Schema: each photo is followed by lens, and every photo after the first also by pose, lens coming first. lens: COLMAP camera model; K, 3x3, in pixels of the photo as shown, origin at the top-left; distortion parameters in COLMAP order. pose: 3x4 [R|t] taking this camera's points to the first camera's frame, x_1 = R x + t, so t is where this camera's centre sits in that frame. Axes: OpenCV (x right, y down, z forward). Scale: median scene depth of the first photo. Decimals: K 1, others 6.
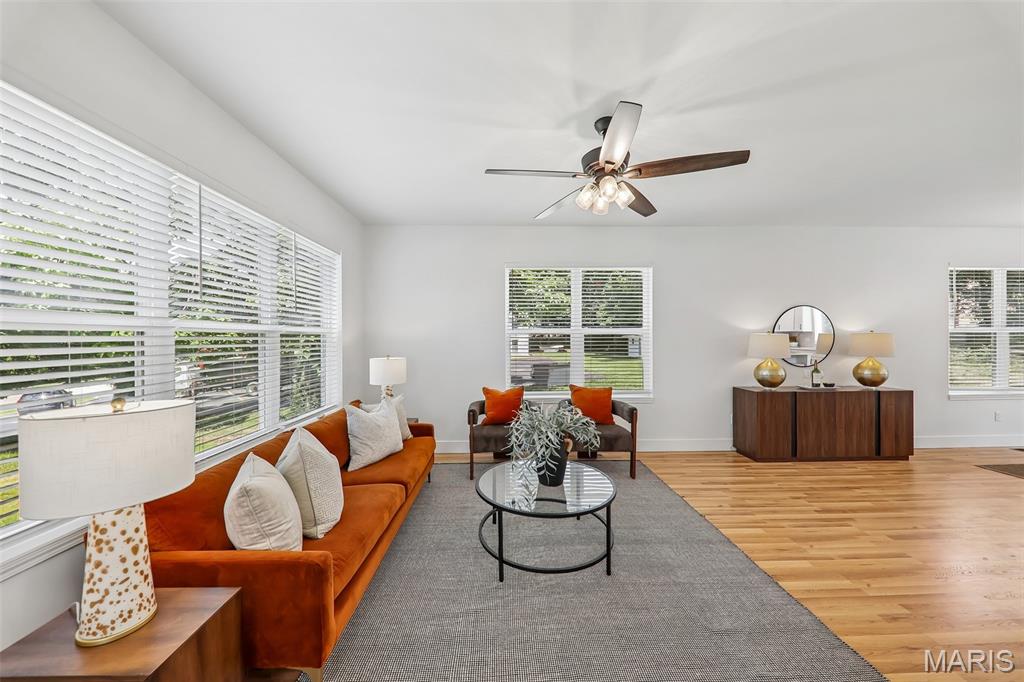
lens RADIAL K [[362.5, 0, 508.1], [0, 362.5, 337.9], [0, 0, 1]] dist [0.000185, -0.000028]
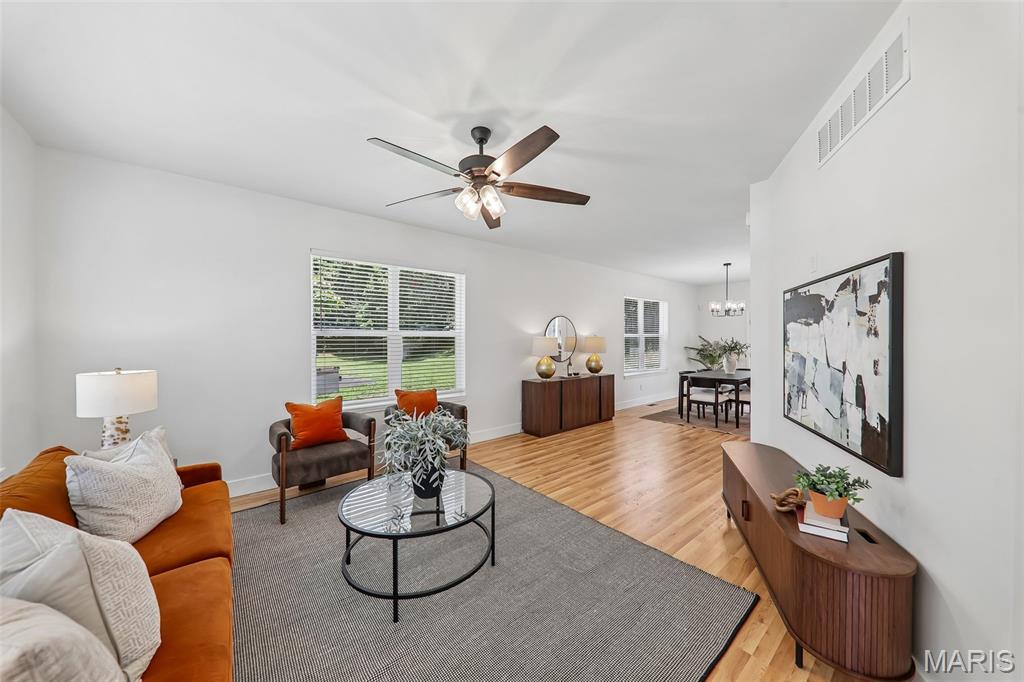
lens RADIAL K [[358.7, 0, 512.0], [0, 358.7, 341.0], [0, 0, 1]] dist [0.000839, -0.000029]
pose [[0.775435, -0.000152, 0.631427, -0.186452], [-0.001204, 0.999998, 0.001719, 0.000588], [-0.631426, -0.002094, 0.775433, 0.088648]]
